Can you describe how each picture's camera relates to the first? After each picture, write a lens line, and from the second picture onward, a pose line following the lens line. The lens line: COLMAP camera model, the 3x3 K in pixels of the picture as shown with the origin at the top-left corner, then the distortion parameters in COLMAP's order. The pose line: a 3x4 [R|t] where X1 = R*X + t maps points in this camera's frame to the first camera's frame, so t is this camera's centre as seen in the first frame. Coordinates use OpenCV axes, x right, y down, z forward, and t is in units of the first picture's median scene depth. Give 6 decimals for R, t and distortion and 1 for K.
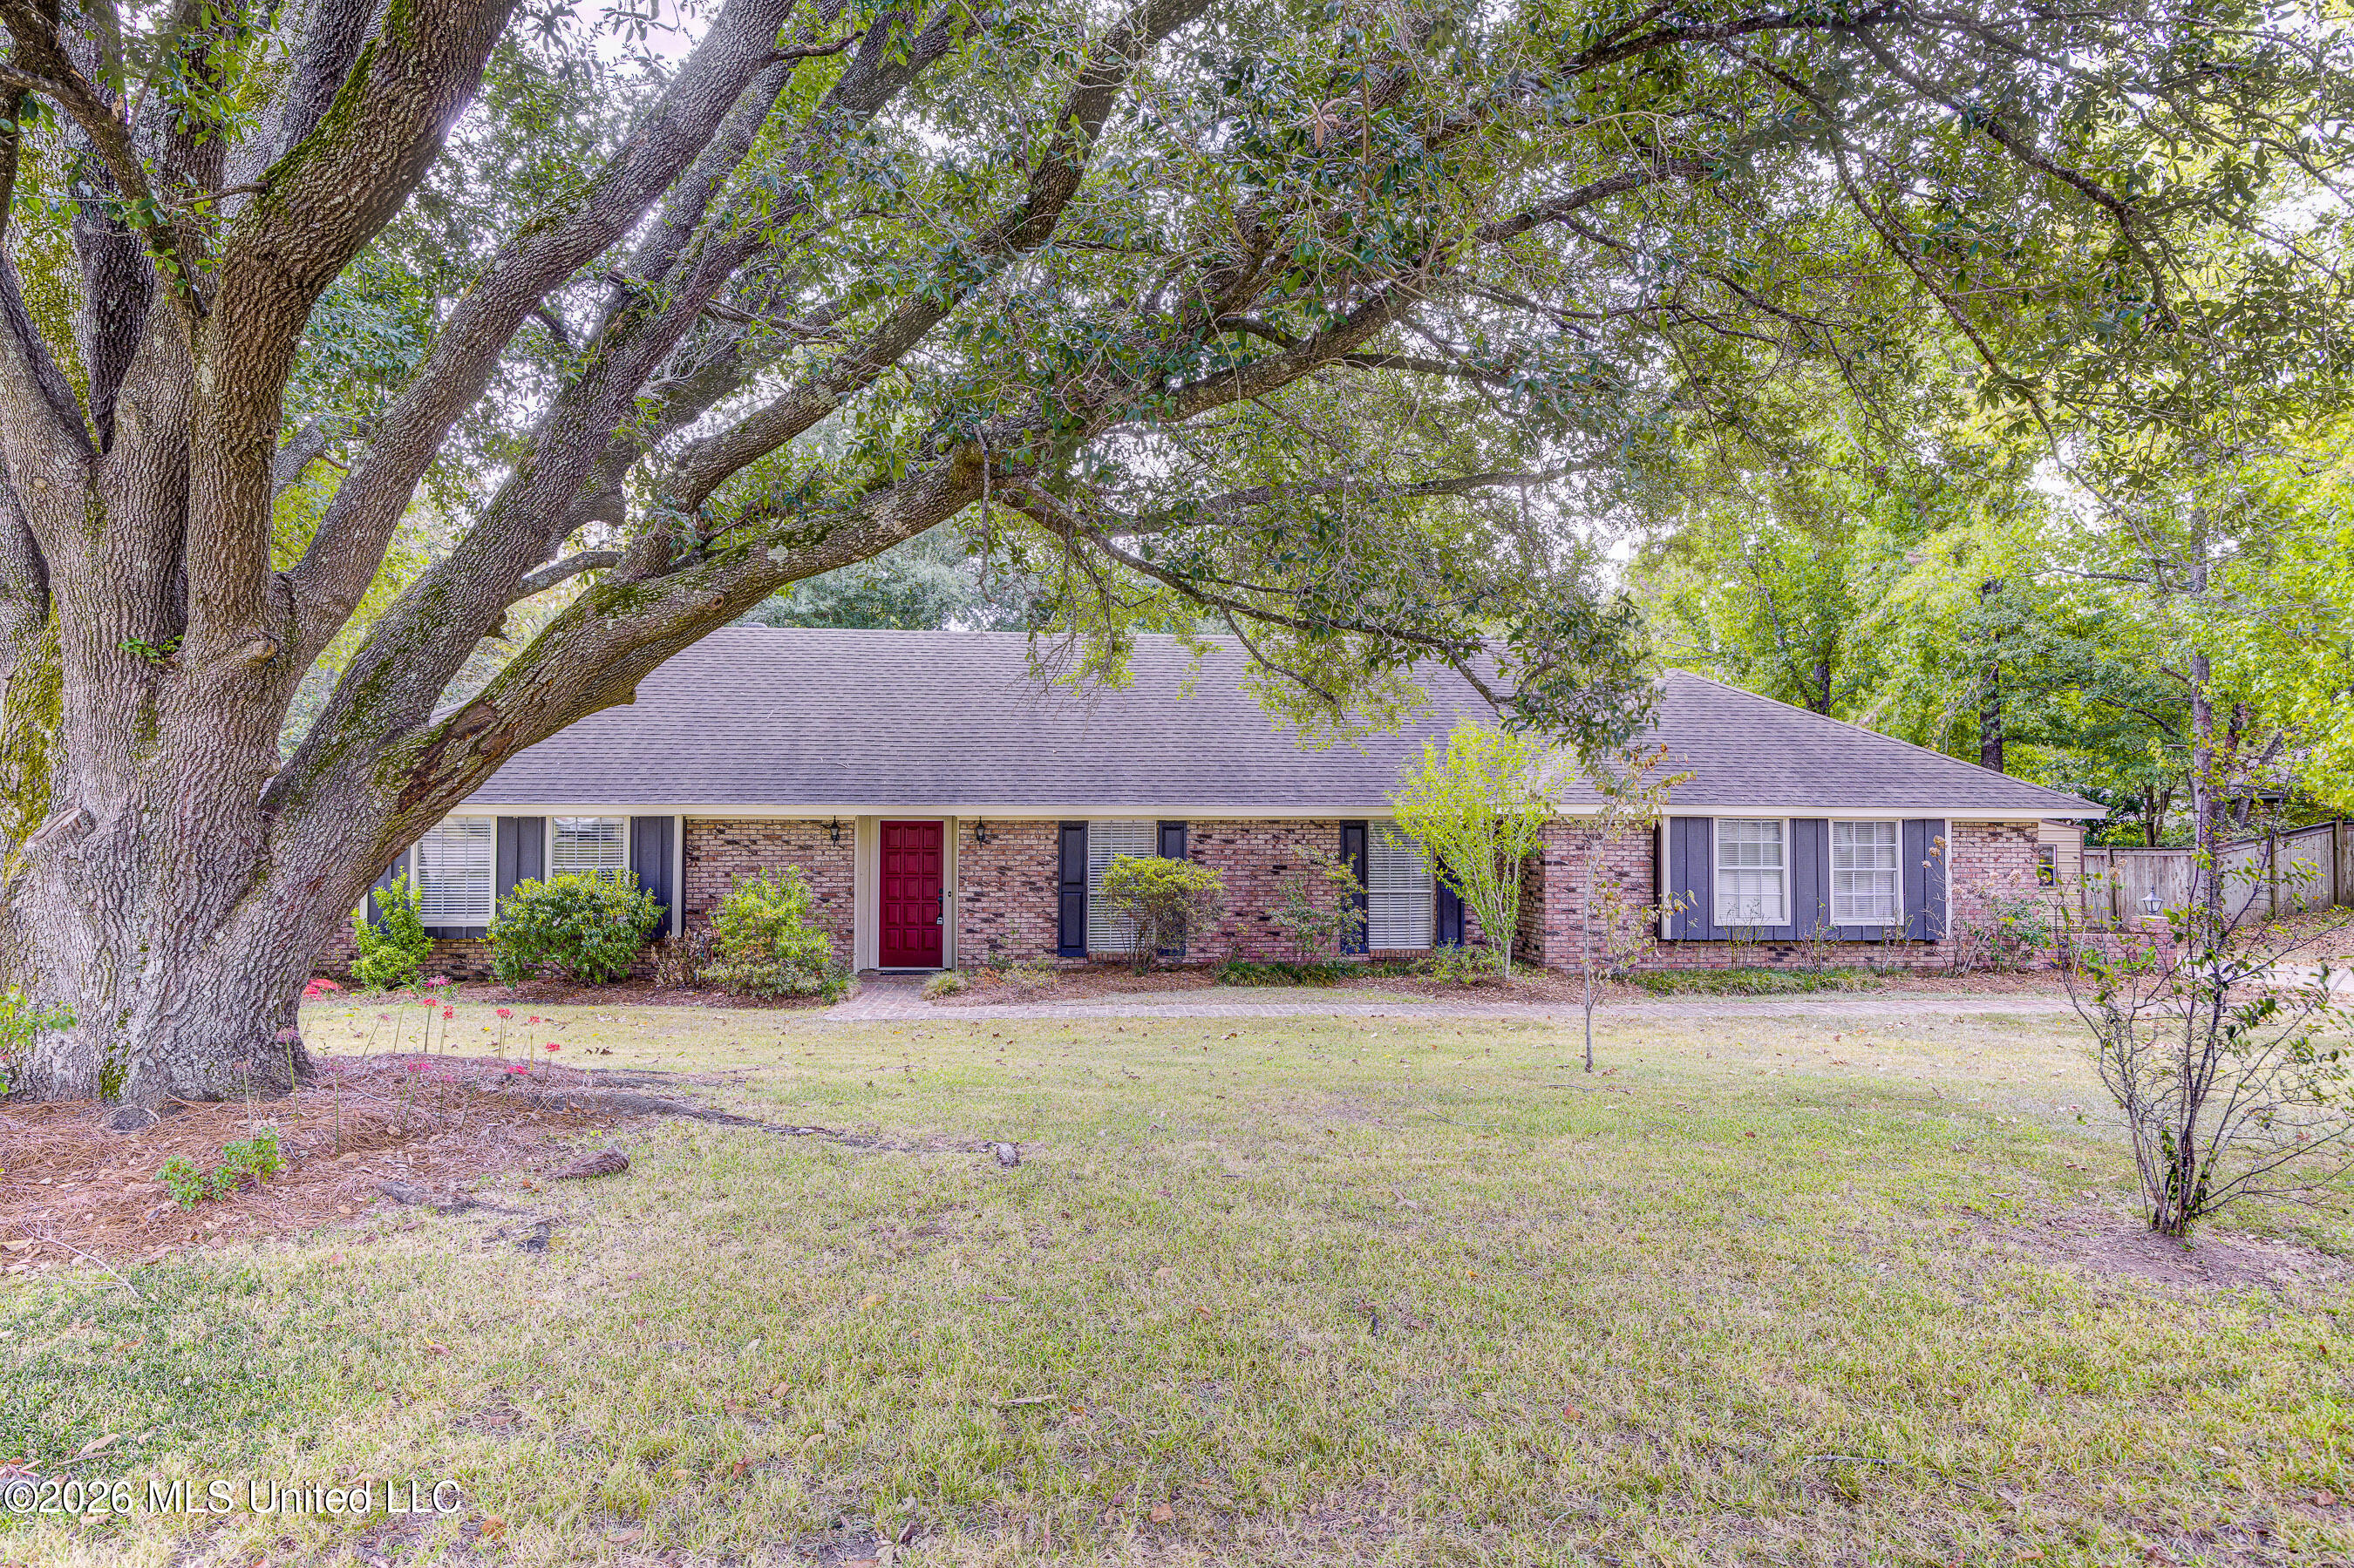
lens RADIAL K [[1413.4, 0, 1177.9], [0, 1413.4, 800.2], [0, 0, 1]] dist [0.000994, -0.004507]
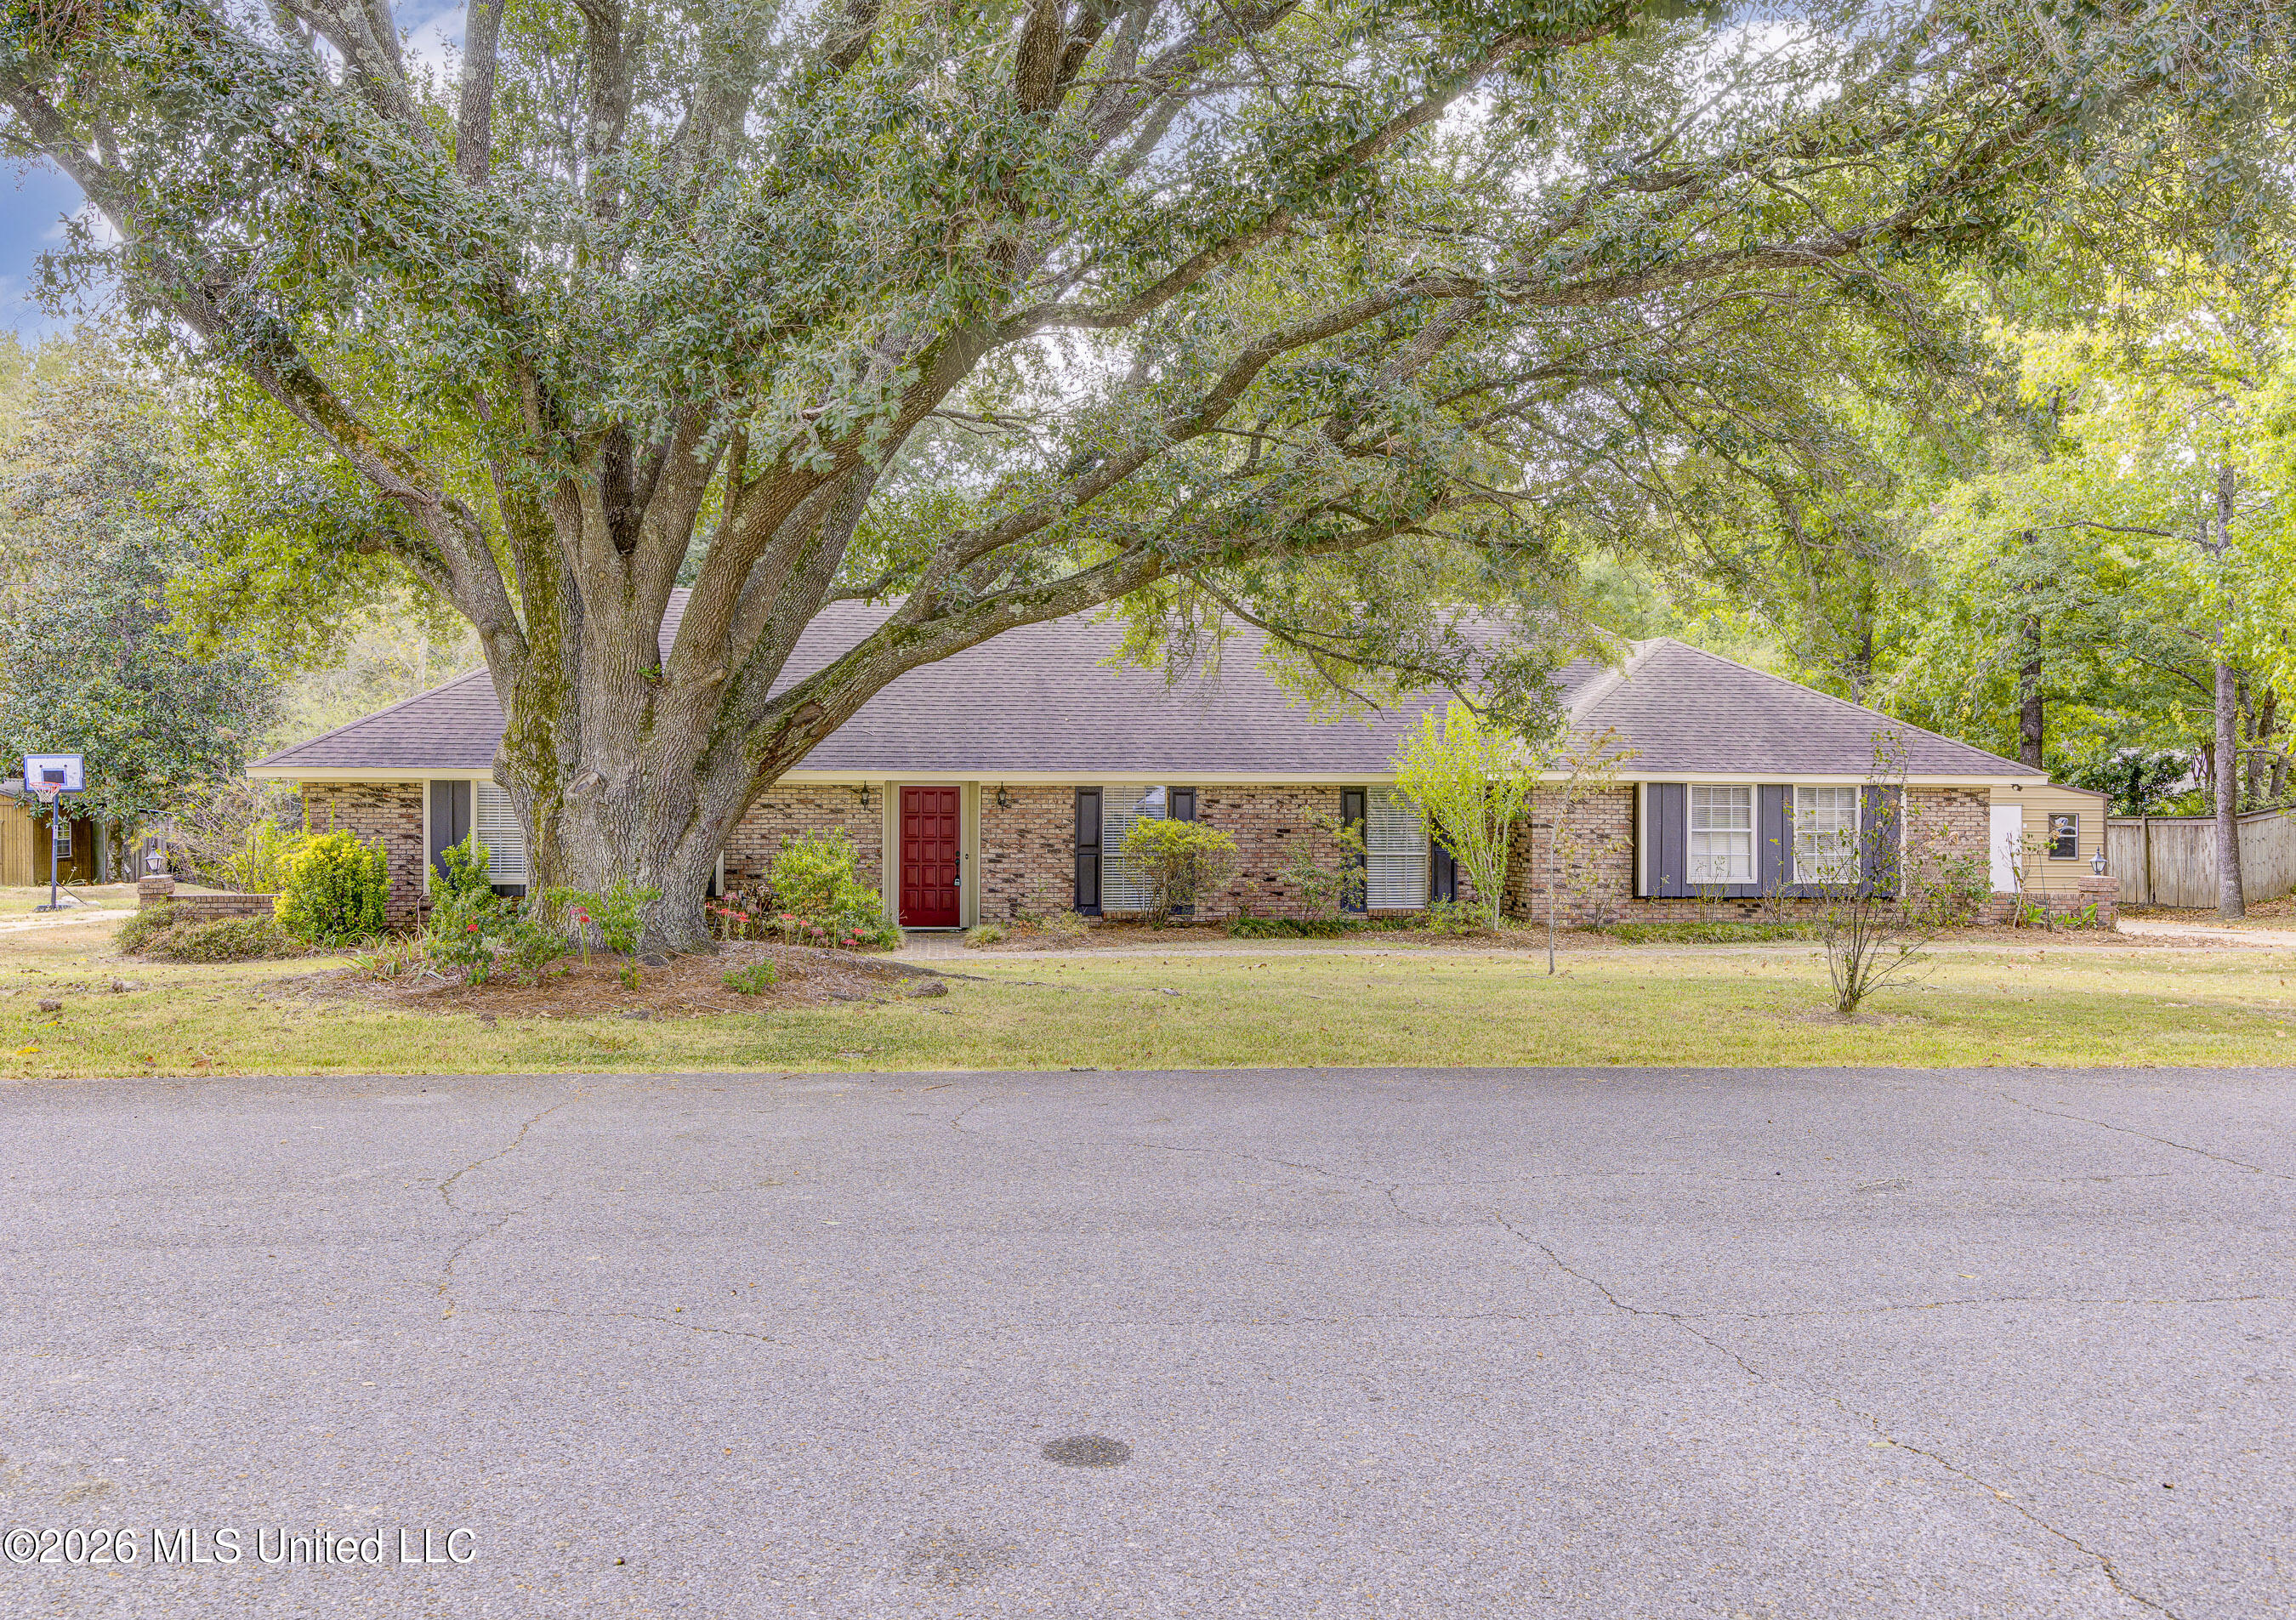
lens RADIAL K [[1850.7, 0, 1165.4], [0, 1850.7, 808.6], [0, 0, 1]] dist [0.018318, 0.000874]
pose [[0.999065, 0.000469, 0.043225, -0.079387], [-0.001495, 0.999718, 0.023707, -0.001529], [-0.043202, -0.023749, 0.998784, -0.392975]]
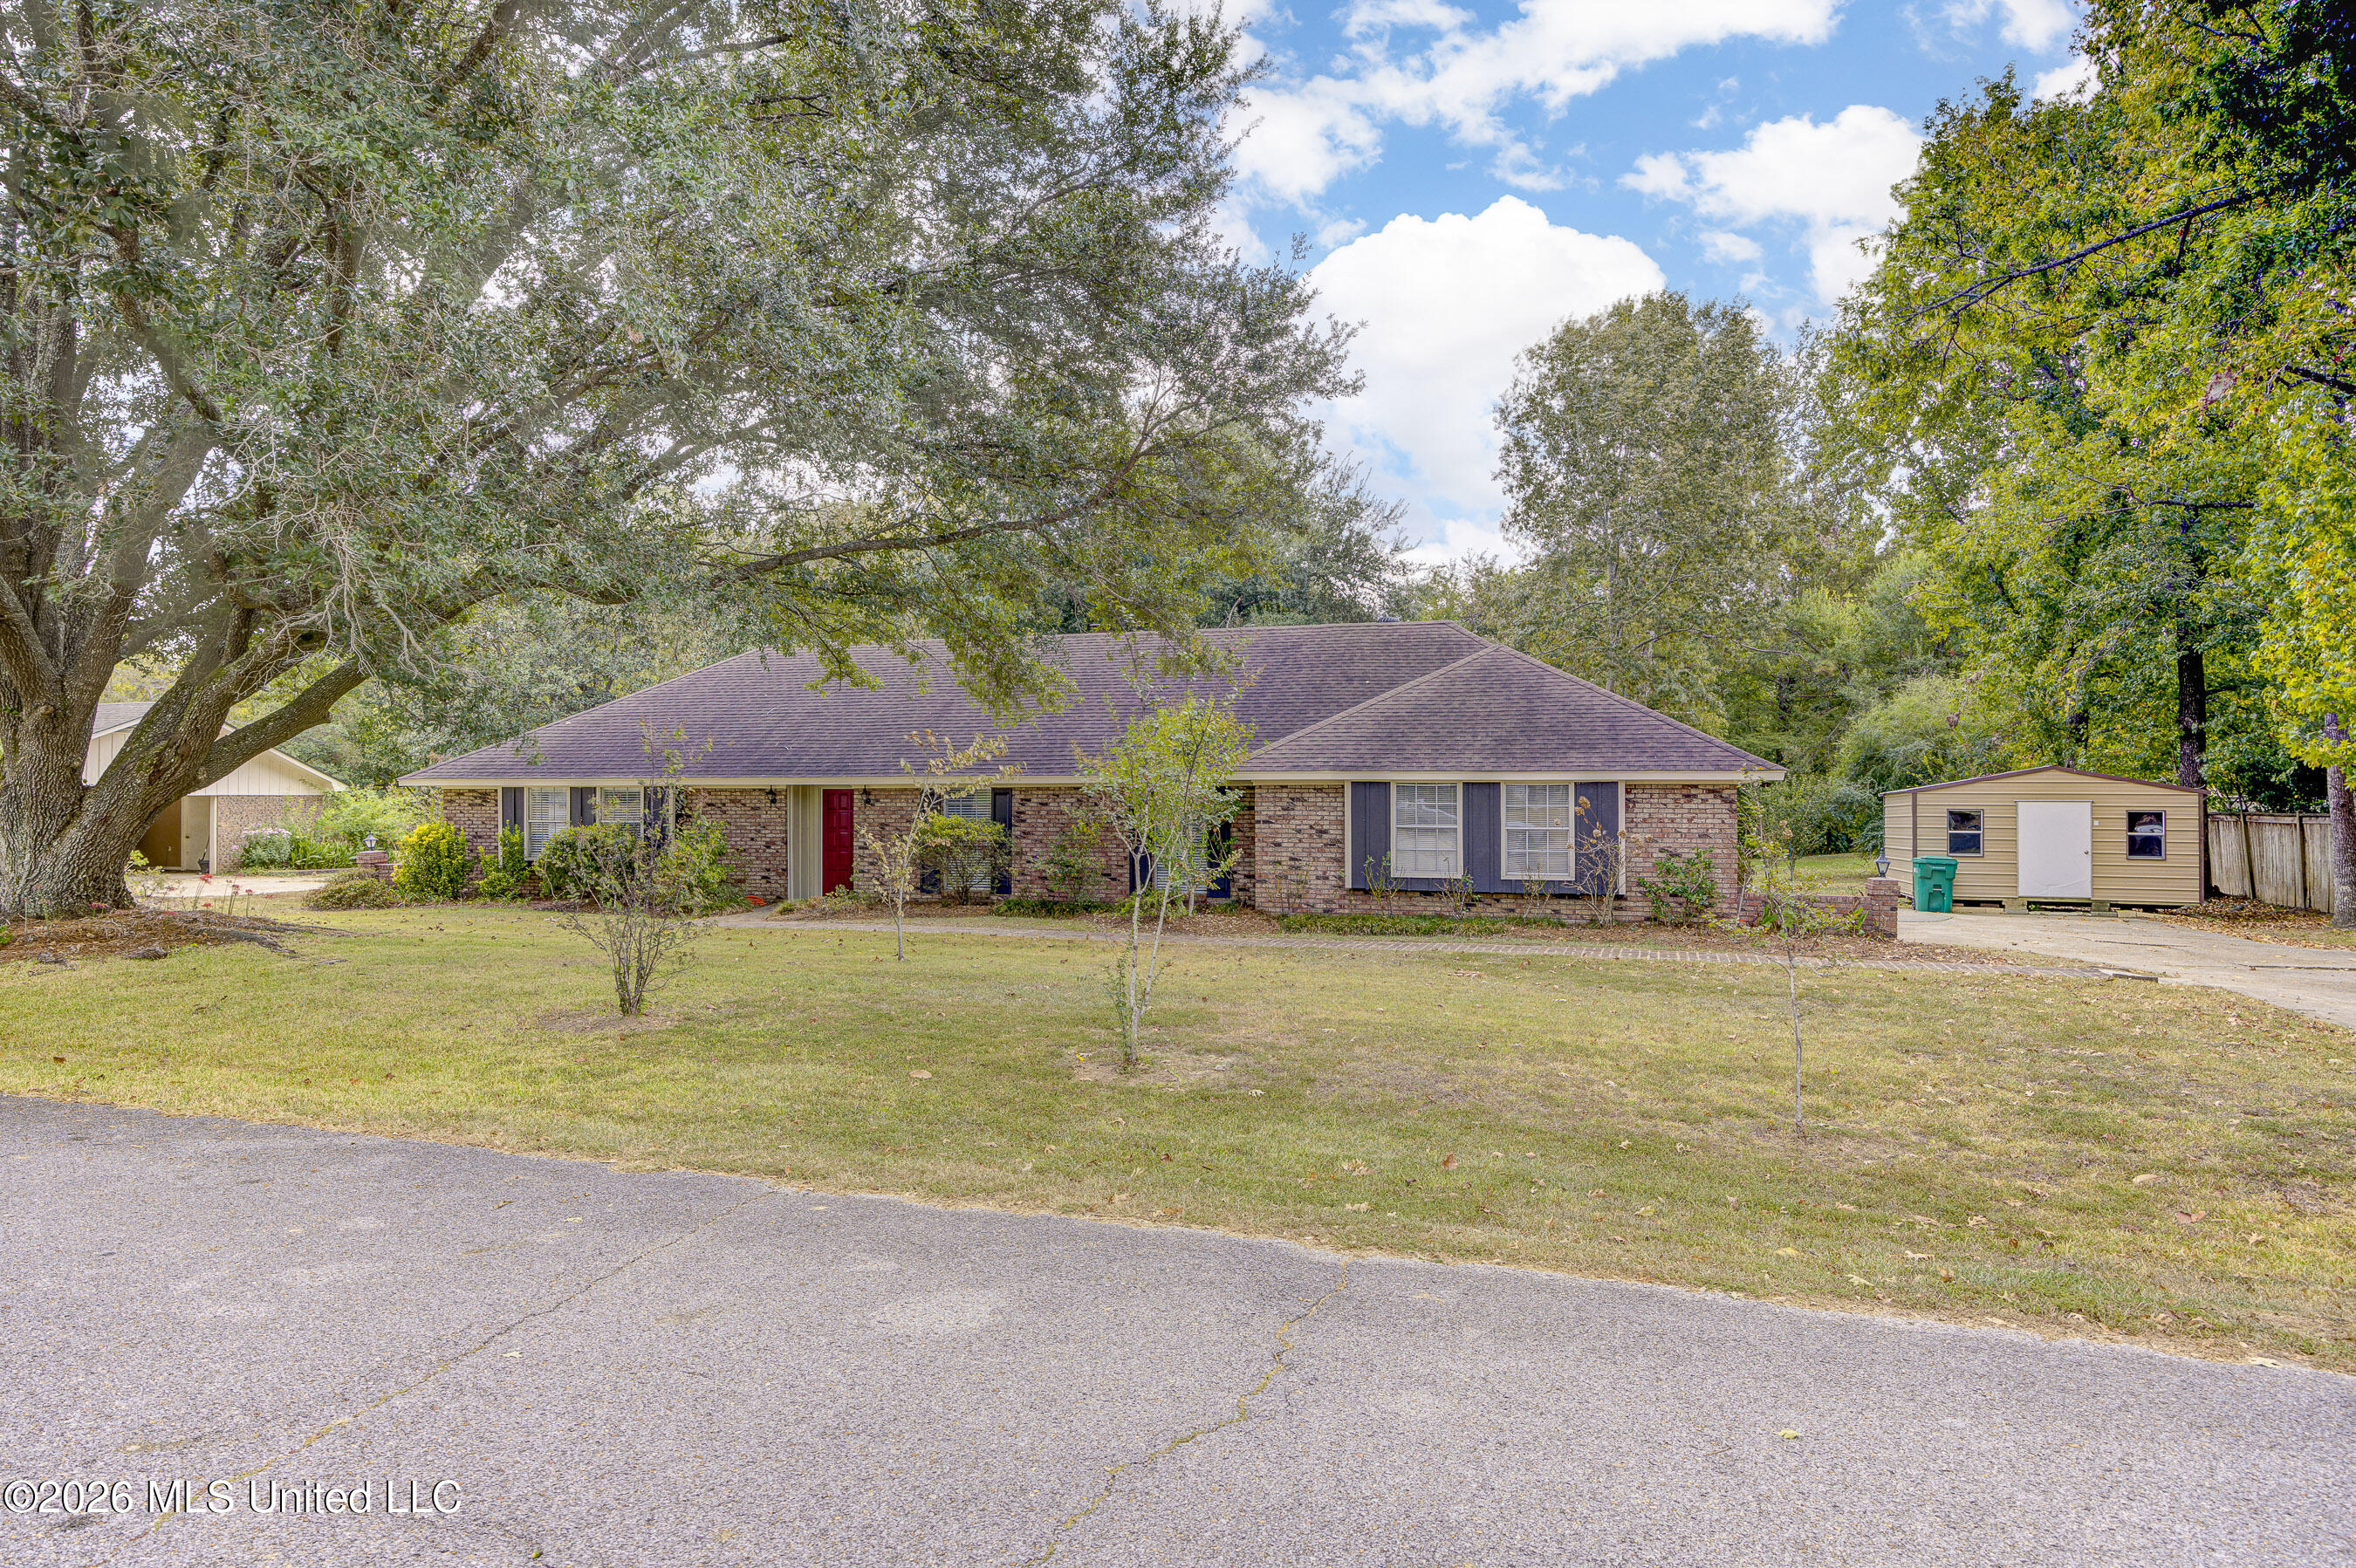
lens RADIAL K [[1414.8, 0, 1165.9], [0, 1414.8, 794.8], [0, 0, 1]] dist [0.000994, -0.004507]
pose [[0.918534, -0.003619, -0.395325, 0.656754], [0.010549, 0.999826, 0.015357, 0.003327], [0.395201, -0.018277, 0.918413, -0.109774]]
